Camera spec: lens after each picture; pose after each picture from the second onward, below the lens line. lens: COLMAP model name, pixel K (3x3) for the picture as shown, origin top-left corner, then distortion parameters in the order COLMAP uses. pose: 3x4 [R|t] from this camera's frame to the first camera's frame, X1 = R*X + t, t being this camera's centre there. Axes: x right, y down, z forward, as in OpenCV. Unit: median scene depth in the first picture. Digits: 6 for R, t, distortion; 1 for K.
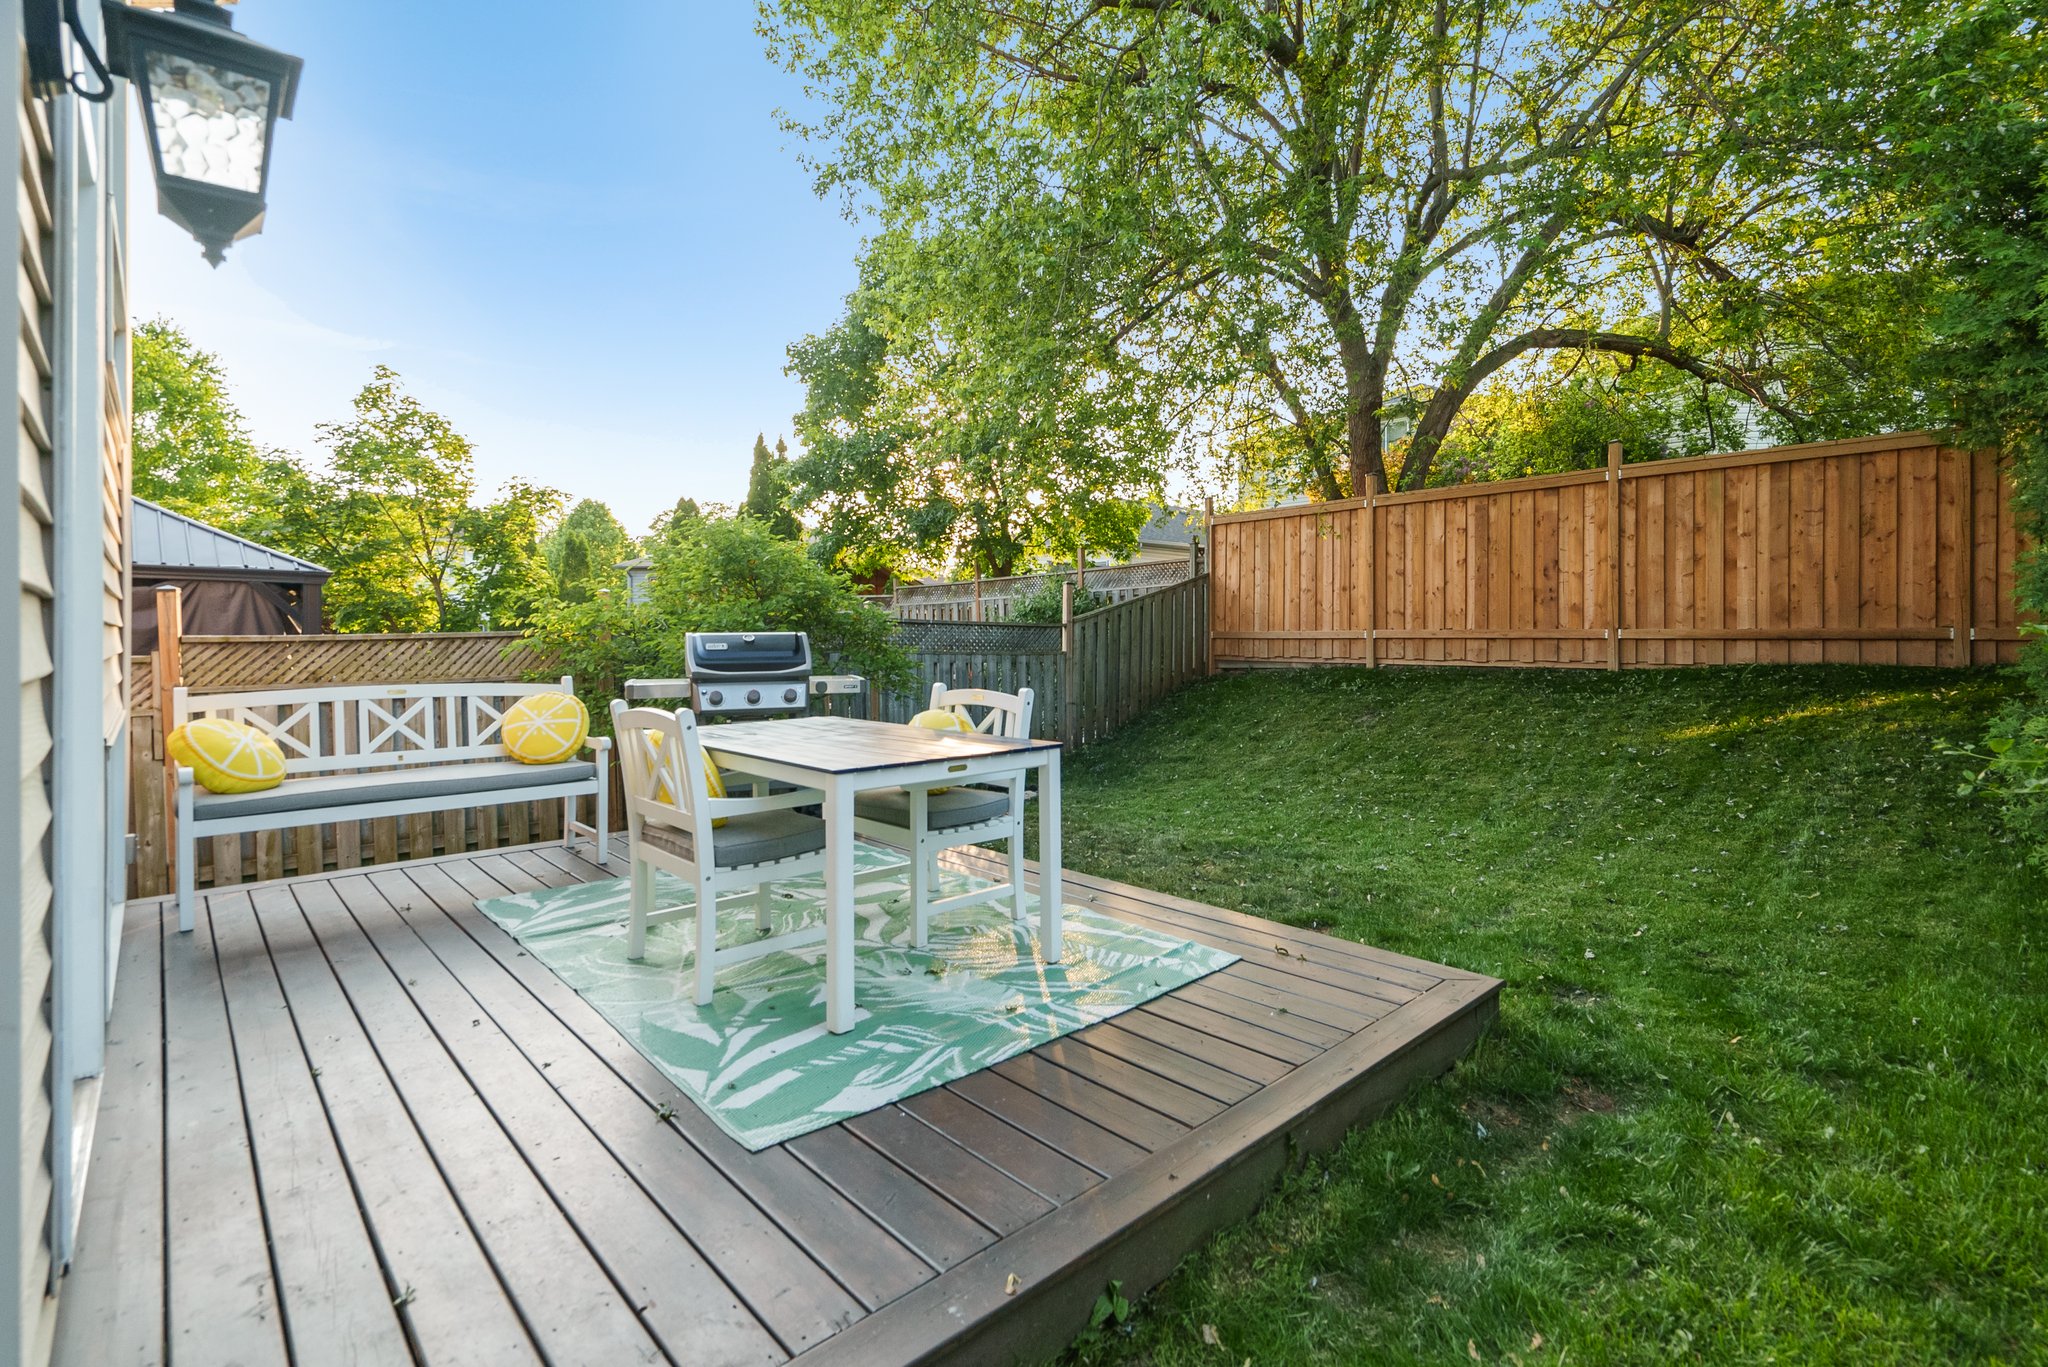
lens RADIAL K [[933.3, 0, 1022.2], [0, 933.3, 640.1], [0, 0, 1]] dist [-0.004491, 0.001206]
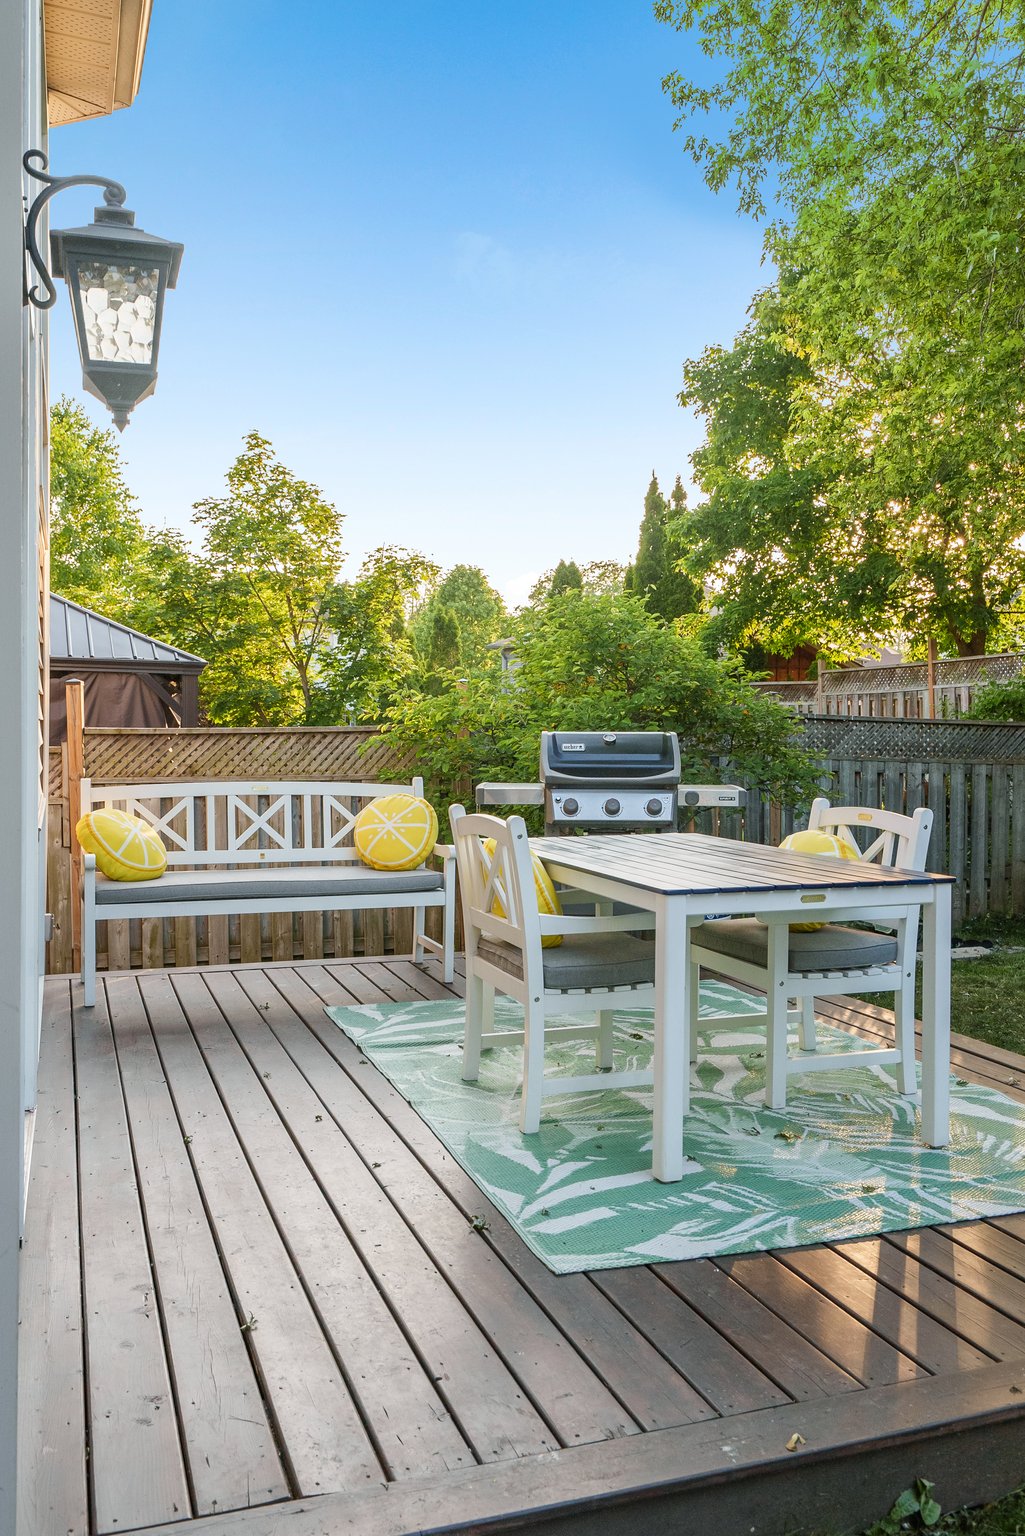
lens RADIAL K [[1217.9, 0, 512.5], [0, 1217.9, 768.0], [0, 0, 1]] dist [0.001694, 0.006723]
pose [[0.923679, 0.024299, -0.382395, 0.048298], [-0.014652, 0.999497, 0.028120, -0.004571], [0.382886, -0.020371, 0.923571, -0.061654]]
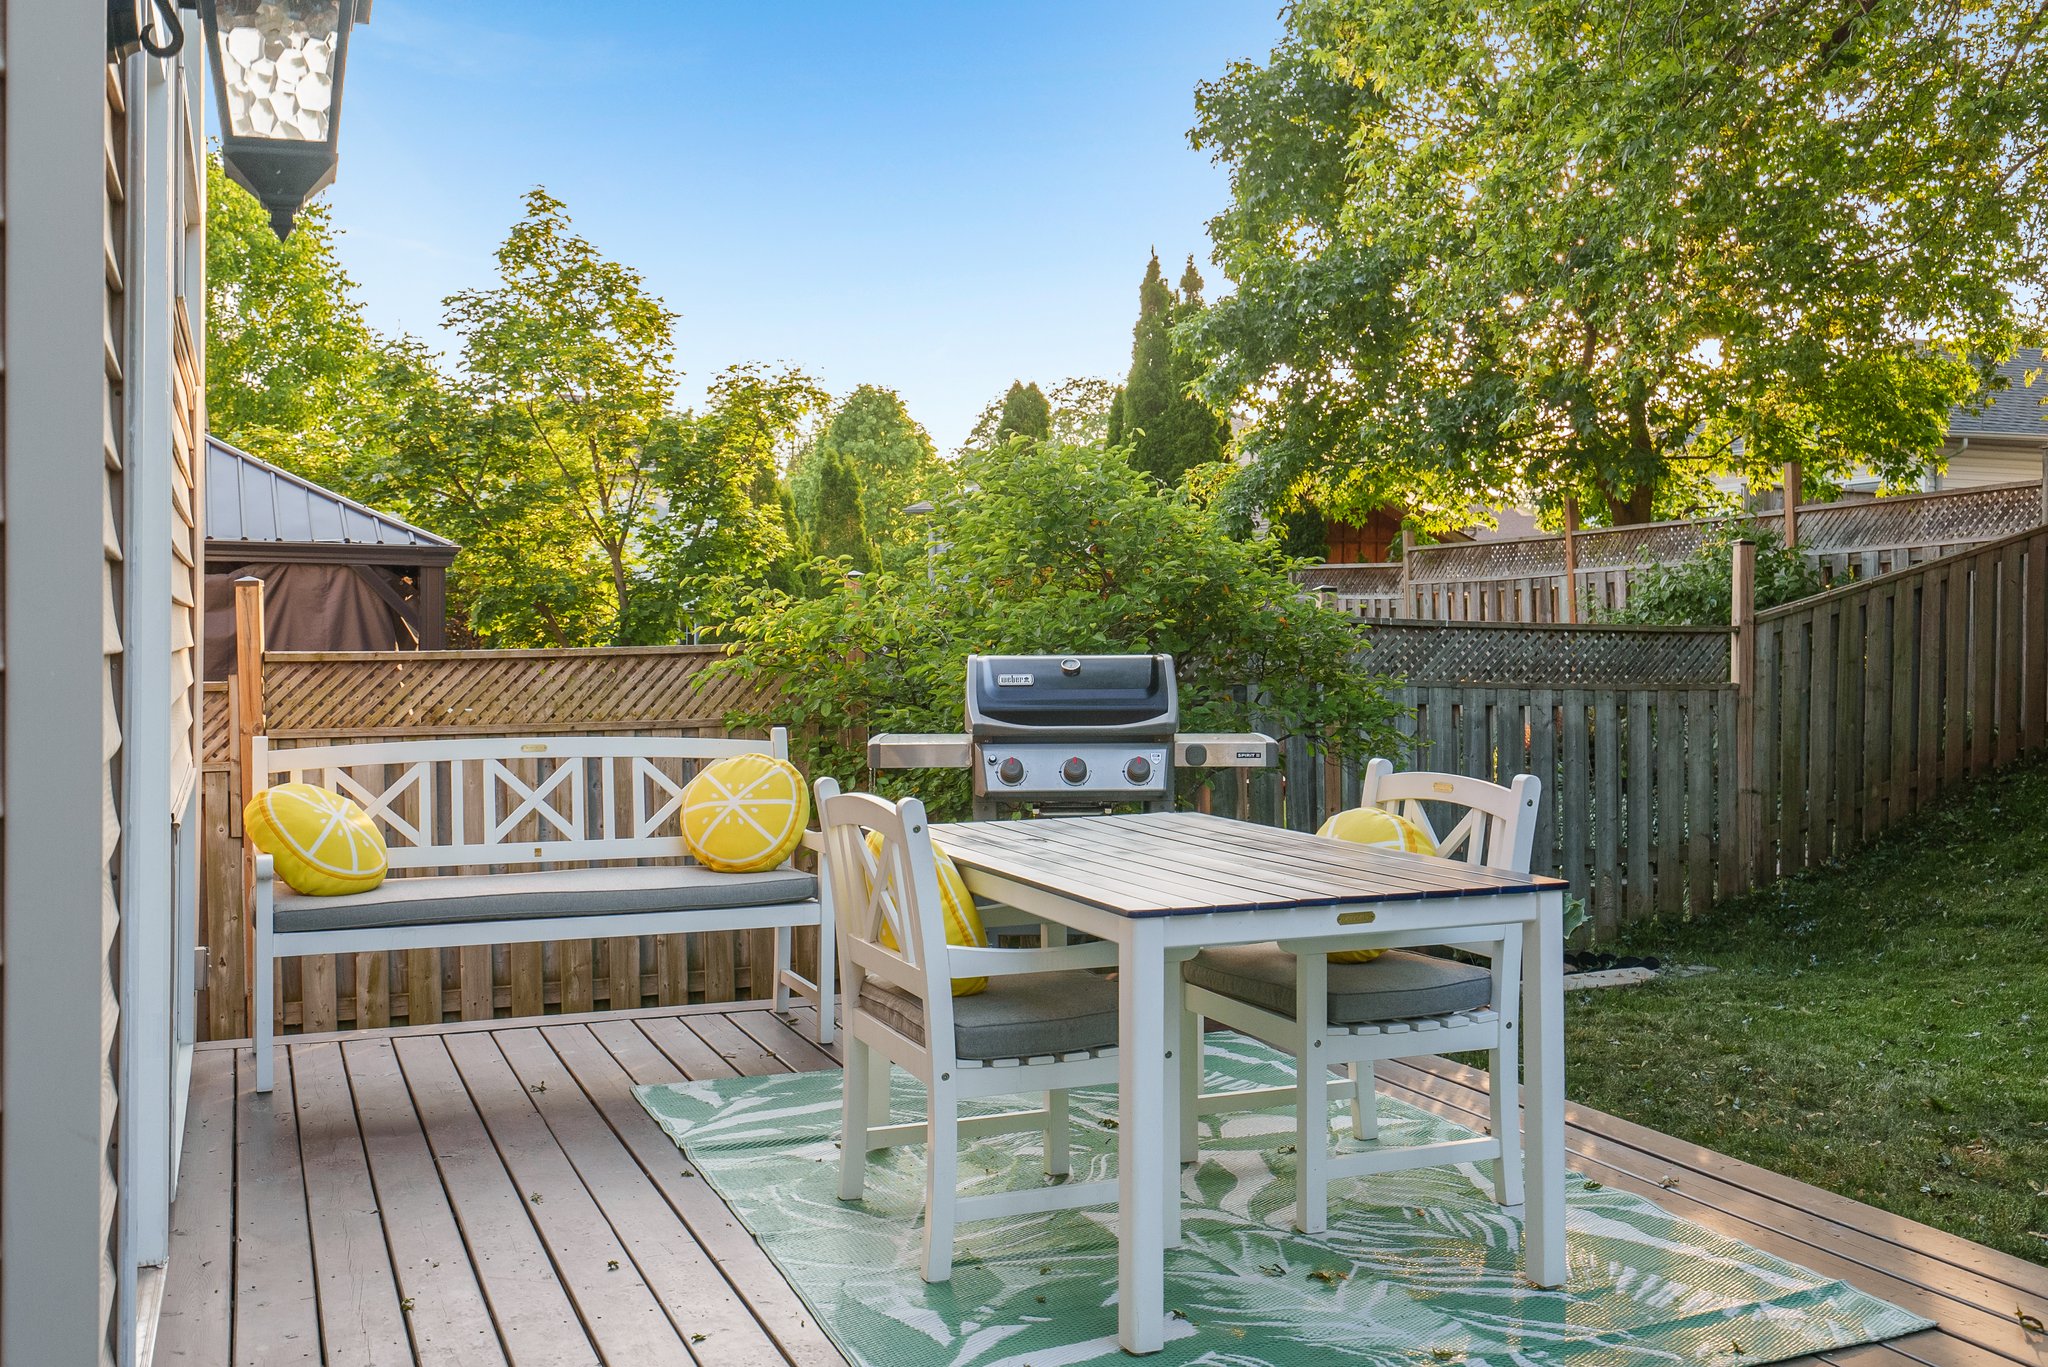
lens RADIAL K [[1870.9, 0, 1034.2], [0, 1870.9, 642.1], [0, 0, 1]] dist [-0.003054, 0.004637]
pose [[0.940251, 0.005173, -0.340442, 0.064817], [-0.005462, 0.999985, 0.000109, -0.014509], [0.340437, 0.001756, 0.940266, -0.065185]]
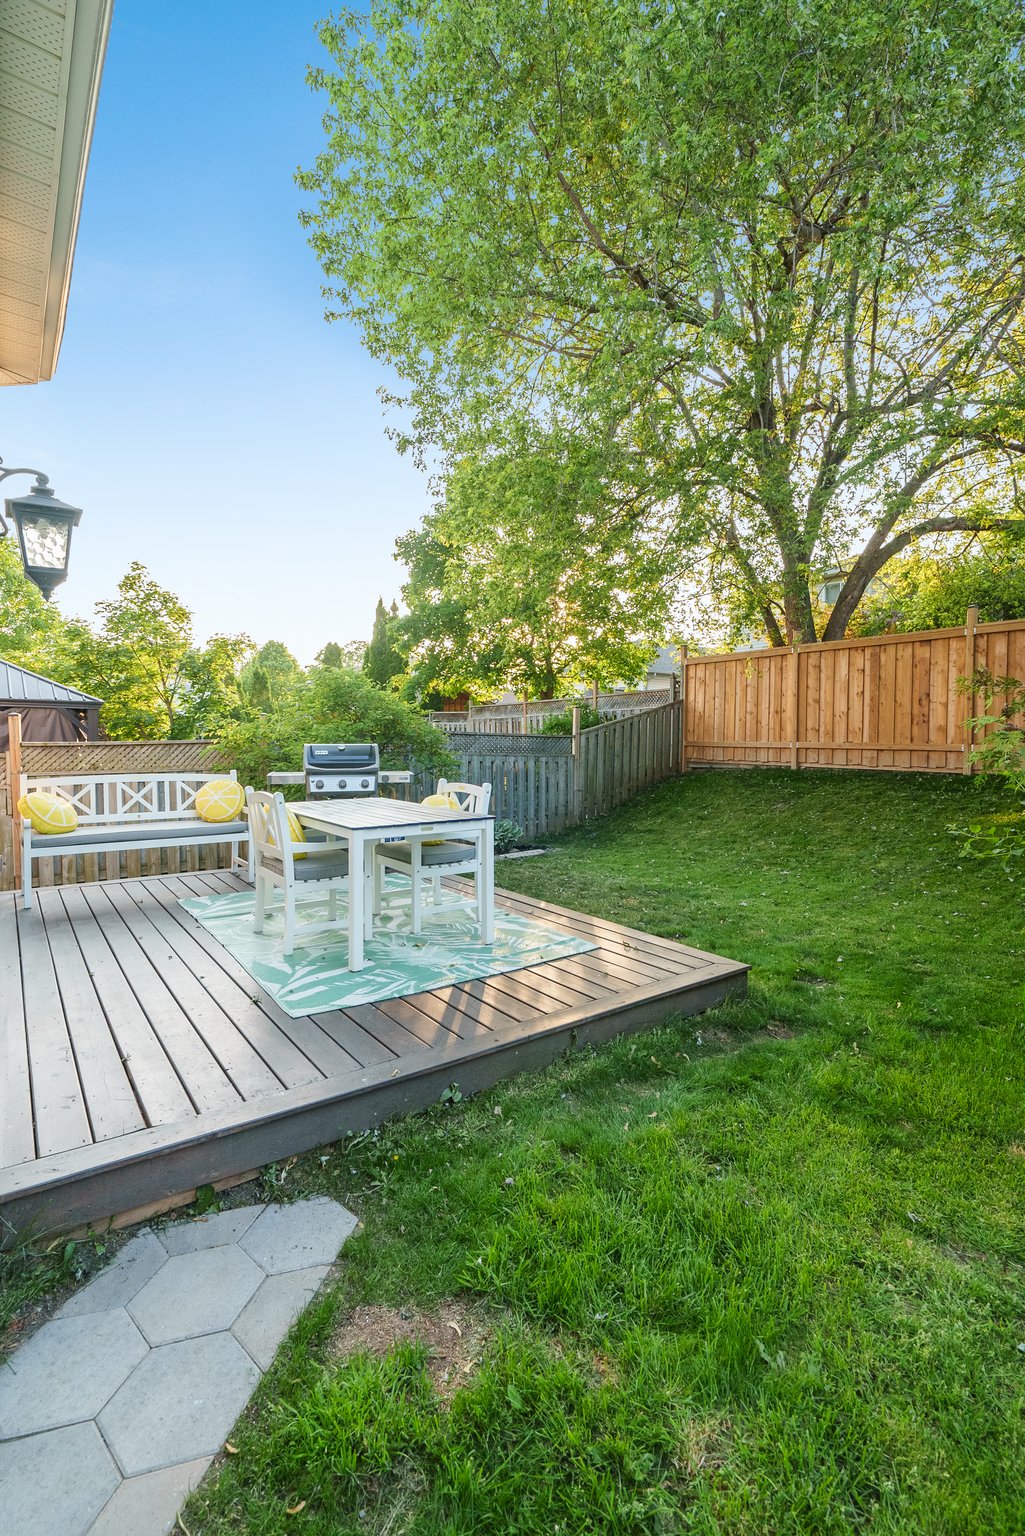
lens RADIAL K [[686.6, 0, 492.7], [0, 686.6, 754.8], [0, 0, 1]] dist [-0.002048, 0.000311]
pose [[0.991963, 0.012406, -0.125922, 0.105202], [-0.009891, 0.999739, 0.020575, -0.015242], [0.126144, -0.019164, 0.991827, -0.130807]]
